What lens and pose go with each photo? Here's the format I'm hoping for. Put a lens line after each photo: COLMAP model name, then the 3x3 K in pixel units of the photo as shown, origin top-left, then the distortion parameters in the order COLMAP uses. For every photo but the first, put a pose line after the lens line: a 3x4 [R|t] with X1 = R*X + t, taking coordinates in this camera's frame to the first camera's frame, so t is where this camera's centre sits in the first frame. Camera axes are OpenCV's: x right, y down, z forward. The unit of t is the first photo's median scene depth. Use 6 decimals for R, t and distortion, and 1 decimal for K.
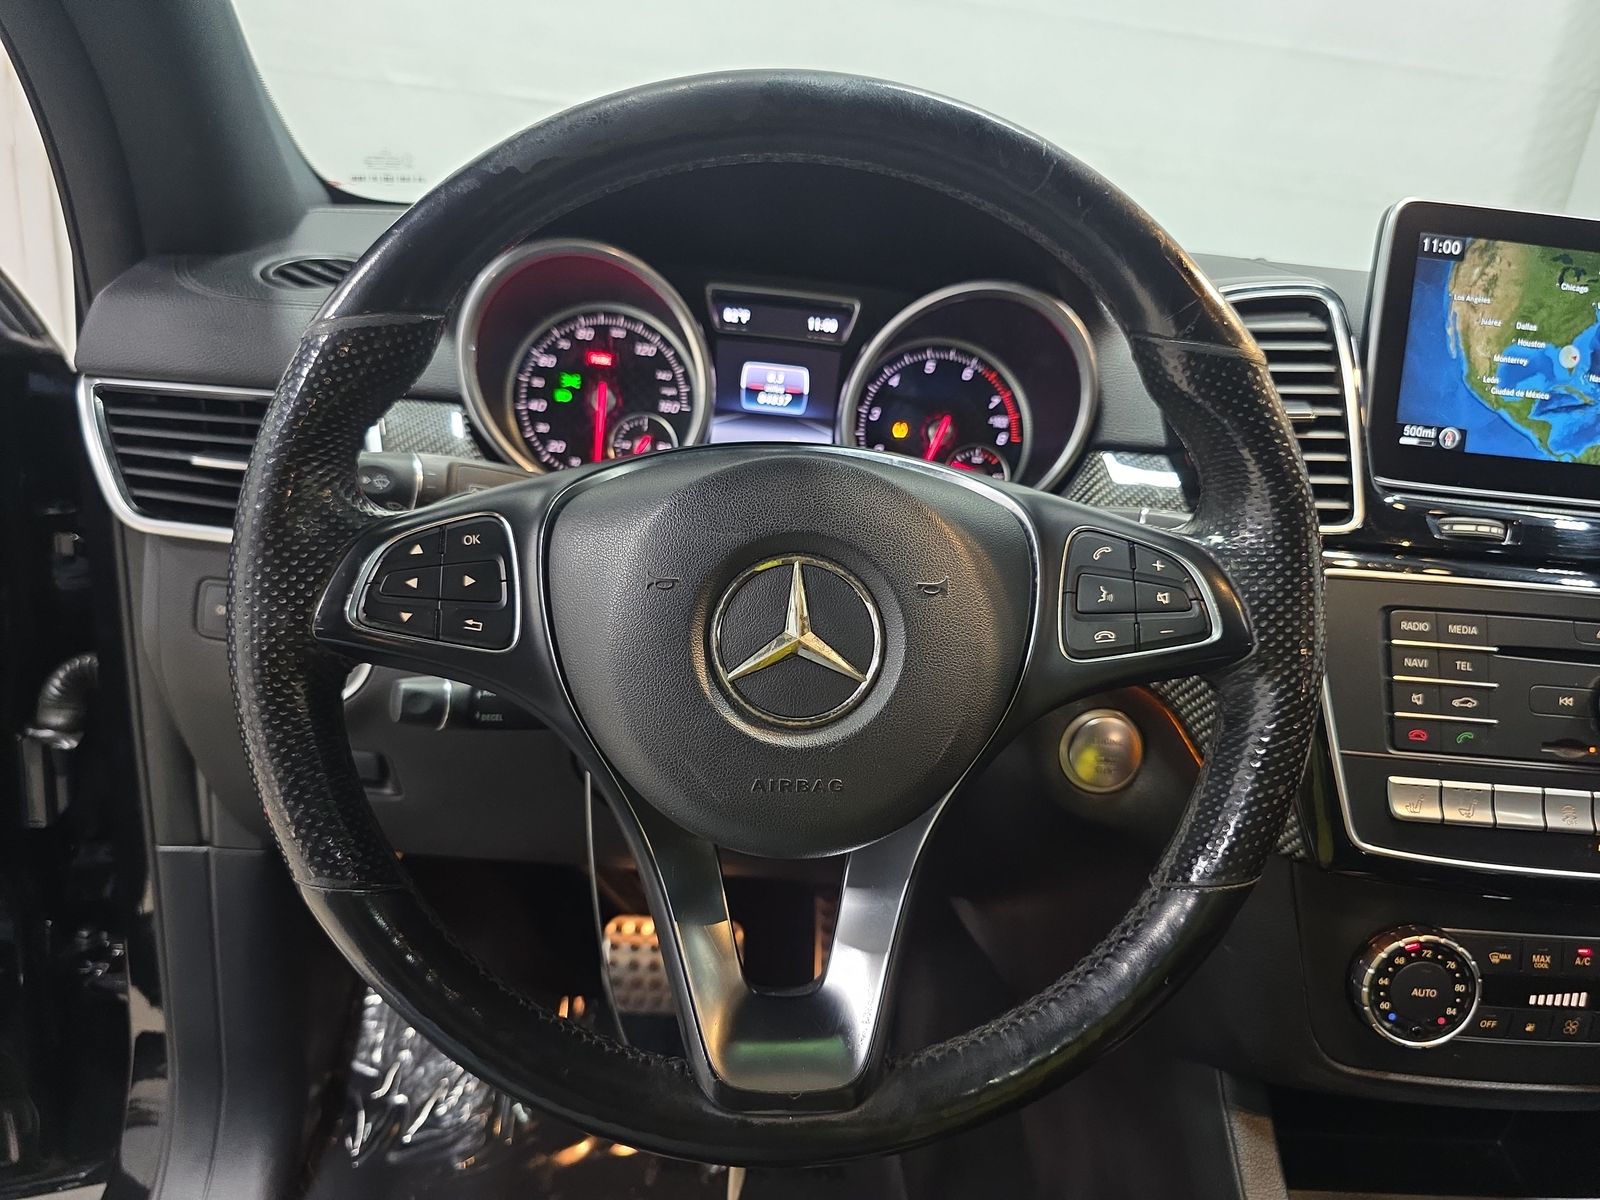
lens RADIAL K [[1068.4, 0, 802.1], [0, 1068.4, 602.4], [0, 0, 1]] dist [0.026405, -0.015121]
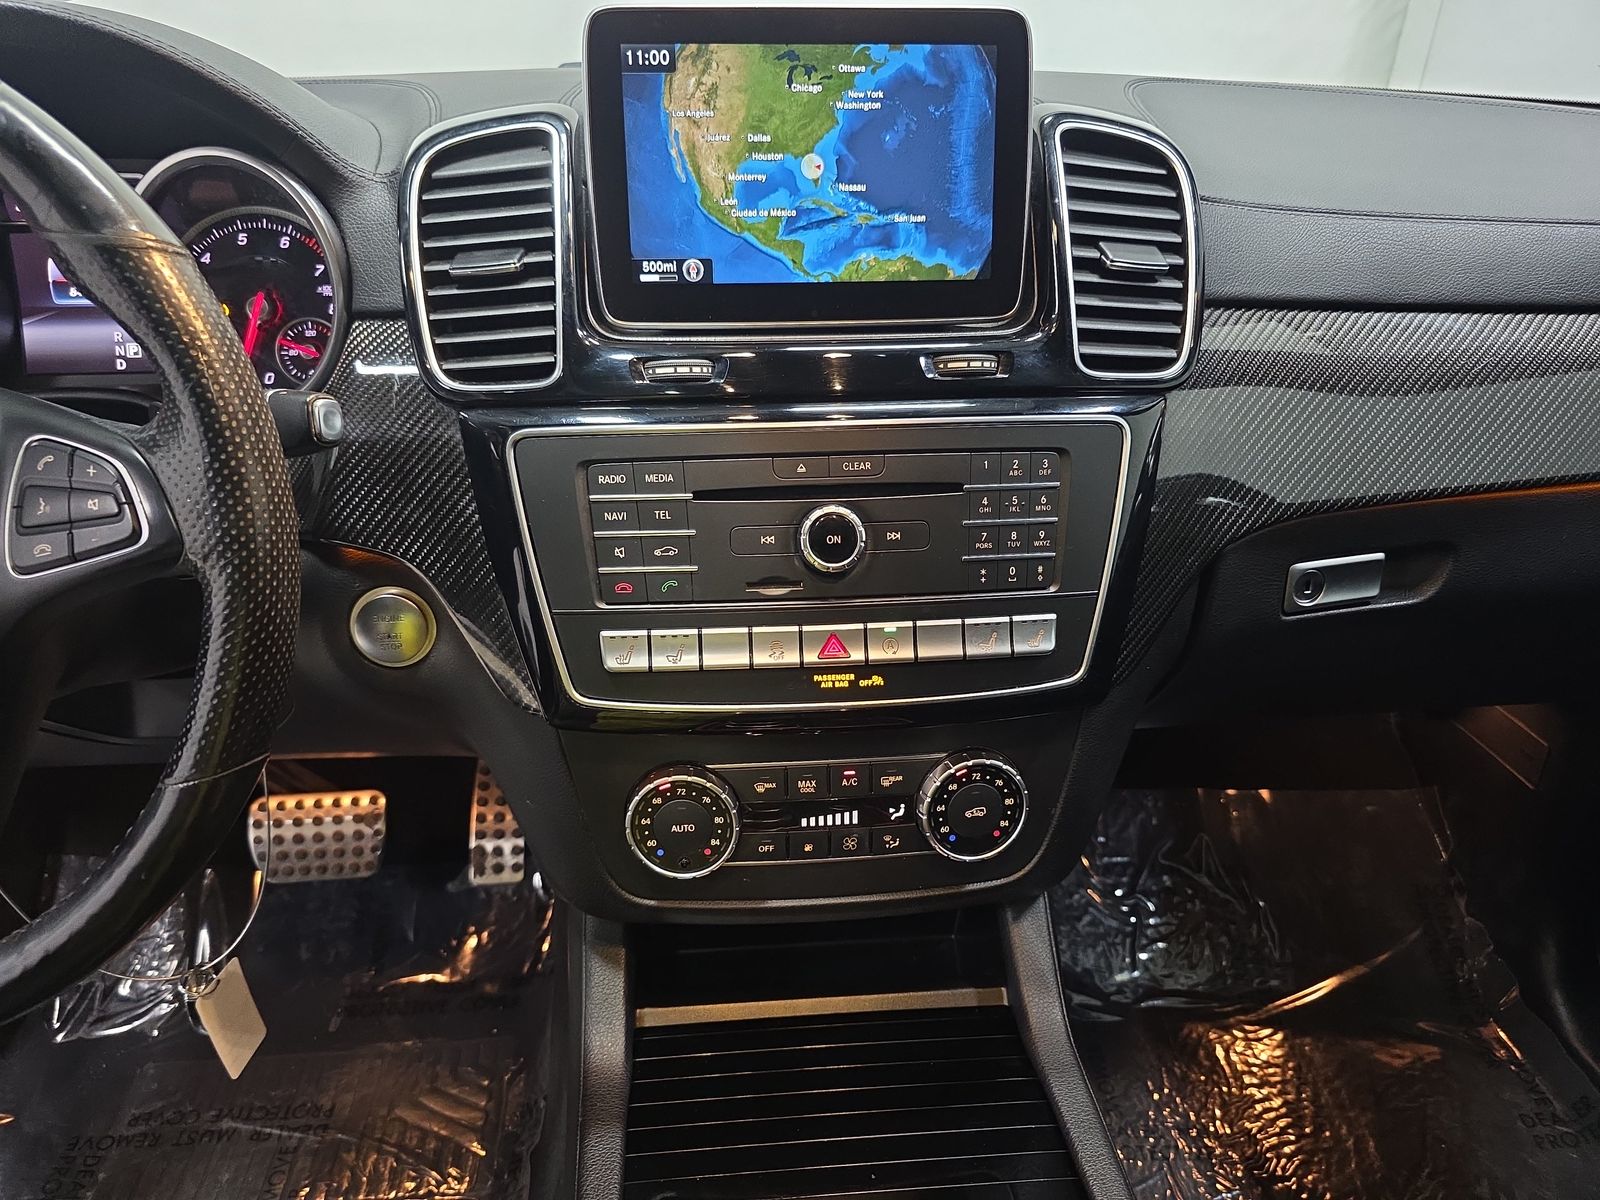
lens RADIAL K [[1068.4, 0, 799.6], [0, 1068.4, 606.5], [0, 0, 1]] dist [0.026405, -0.015121]
pose [[0.994443, -0.099457, -0.034515, 0.700929], [0.103767, 0.981322, 0.161984, -0.003986], [0.017760, -0.164665, 0.986190, 0.015529]]
